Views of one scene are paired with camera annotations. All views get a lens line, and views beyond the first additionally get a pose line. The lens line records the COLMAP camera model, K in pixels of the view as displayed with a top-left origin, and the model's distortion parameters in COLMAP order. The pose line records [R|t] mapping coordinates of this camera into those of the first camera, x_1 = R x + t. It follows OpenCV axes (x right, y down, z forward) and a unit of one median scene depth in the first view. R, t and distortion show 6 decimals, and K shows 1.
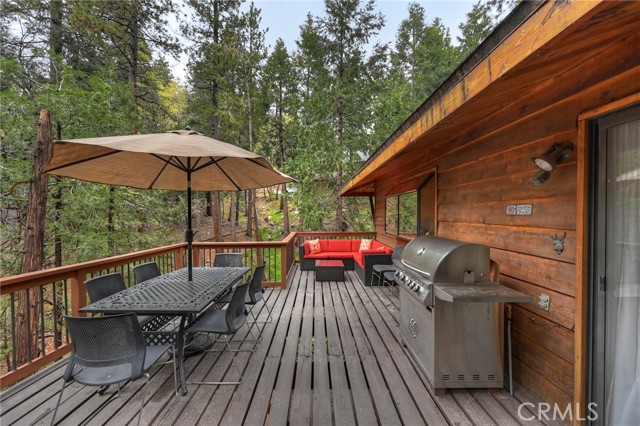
lens RADIAL K [[253.7, 0, 318.8], [0, 253.7, 214.6], [0, 0, 1]] dist [-0.003479, -0.001231]
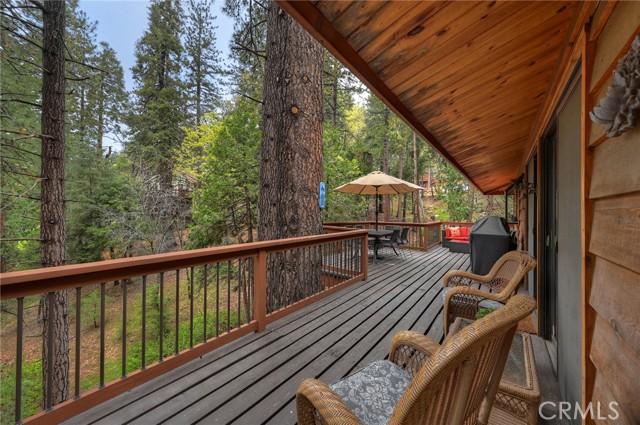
lens RADIAL K [[253.7, 0, 321.6], [0, 253.7, 209.4], [0, 0, 1]] dist [-0.003479, -0.001231]
pose [[0.805019, 0.008890, -0.593183, 0.052548], [-0.019887, 0.999730, -0.012005, 0.008634], [0.592916, 0.021461, 0.804978, -0.128843]]
